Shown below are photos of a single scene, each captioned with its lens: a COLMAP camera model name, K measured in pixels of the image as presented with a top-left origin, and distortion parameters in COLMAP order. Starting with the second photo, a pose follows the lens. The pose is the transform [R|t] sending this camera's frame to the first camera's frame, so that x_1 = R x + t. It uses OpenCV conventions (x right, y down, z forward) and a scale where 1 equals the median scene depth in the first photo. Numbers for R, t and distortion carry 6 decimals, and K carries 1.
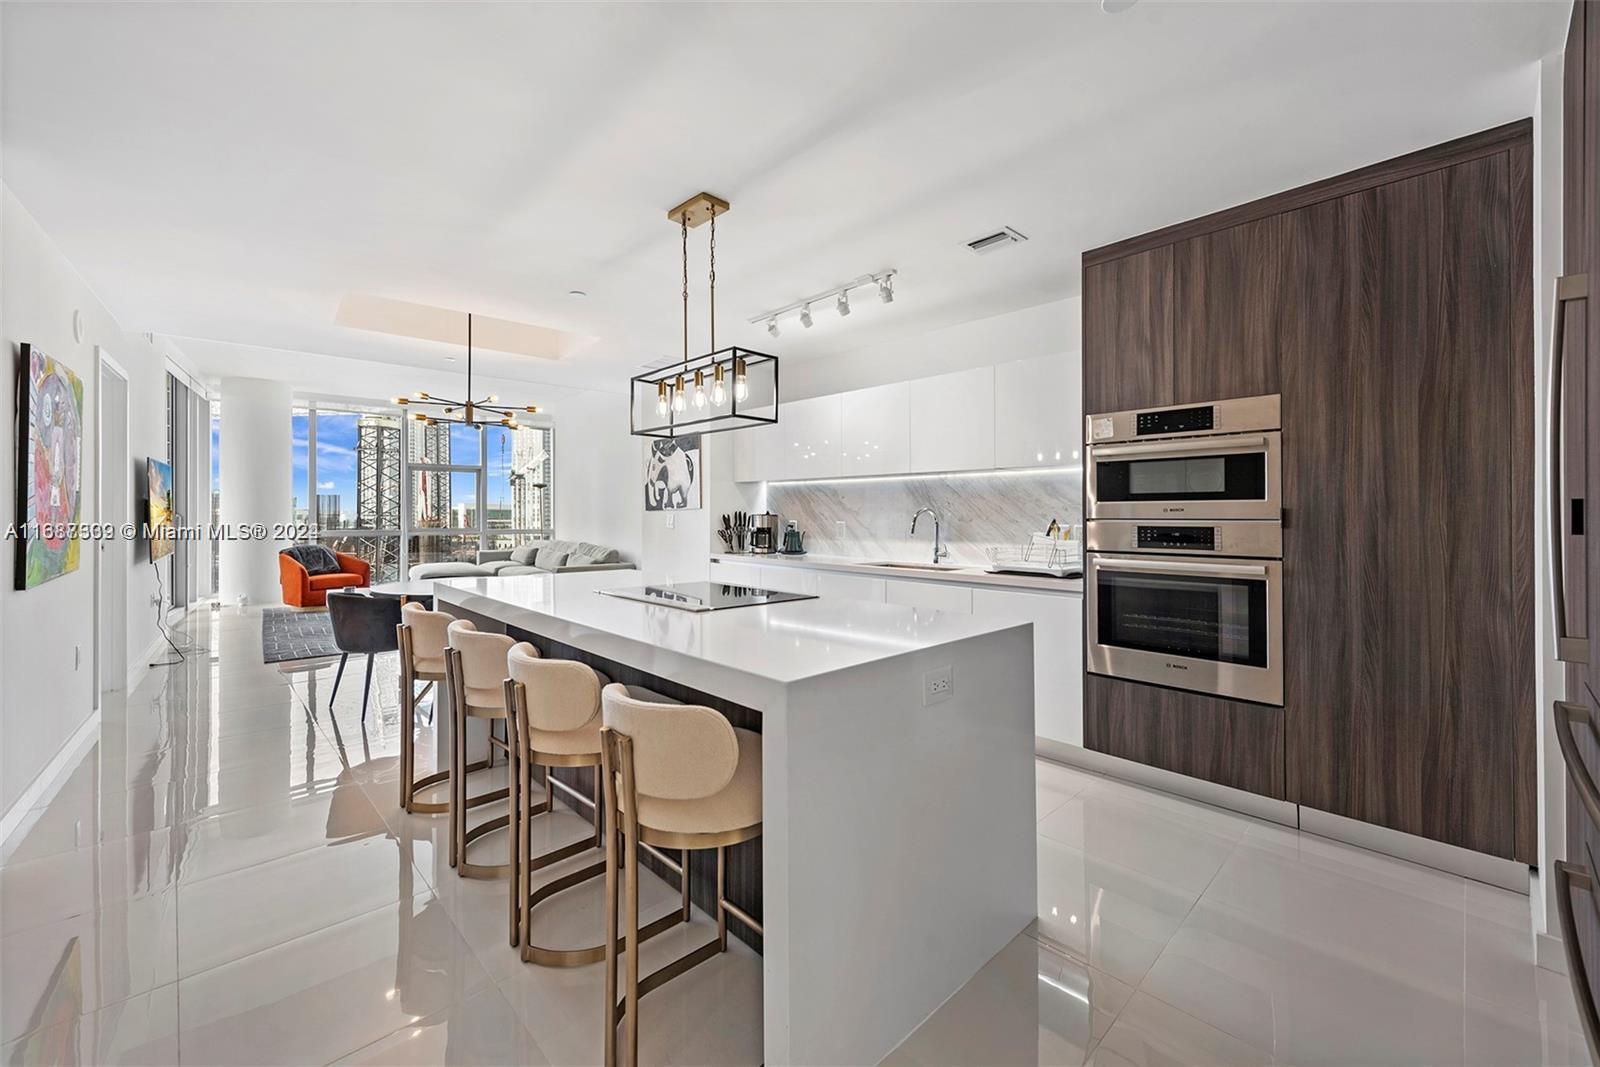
lens RADIAL K [[635.0, 0, 806.2], [0, 635.0, 512.7], [0, 0, 1]] dist [0.007992, -0.000587]
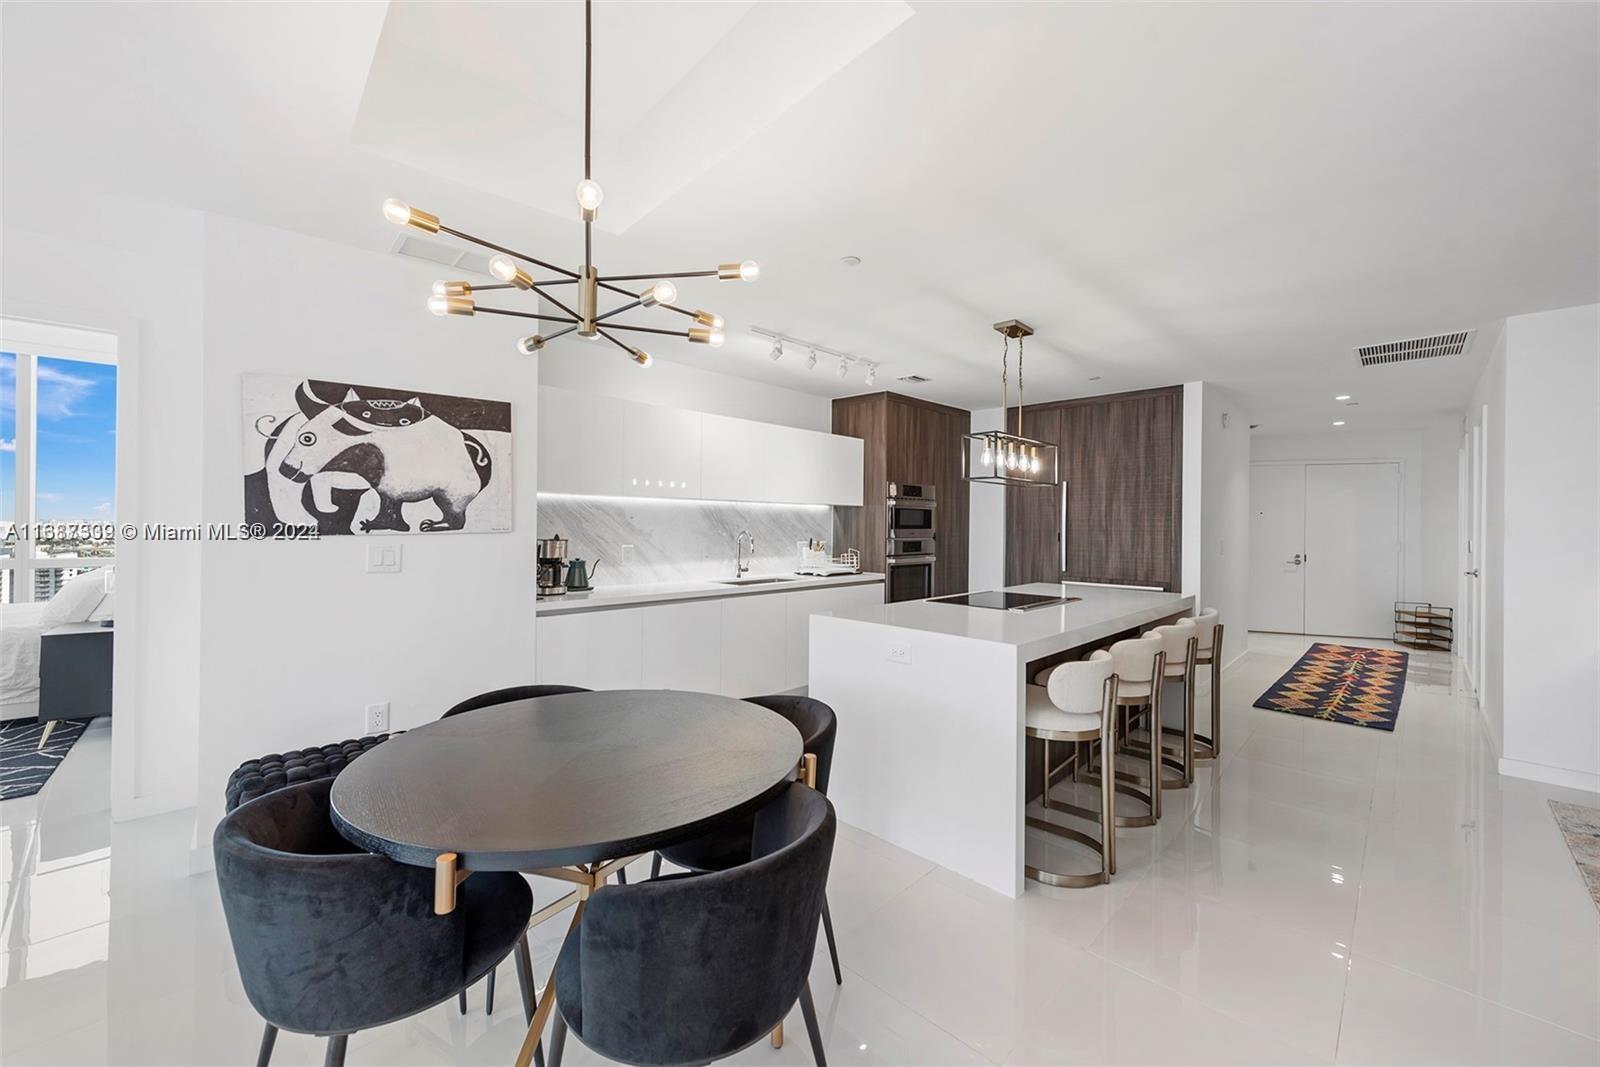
lens RADIAL K [[624.0, 0, 780.0], [0, 624.0, 513.9], [0, 0, 1]] dist [0.011464, -0.000144]
pose [[-0.004628, 0.013628, 0.999896, -0.928673], [-0.011231, 0.999843, -0.013679, -0.022643], [-0.999926, -0.011293, -0.004475, 0.913024]]
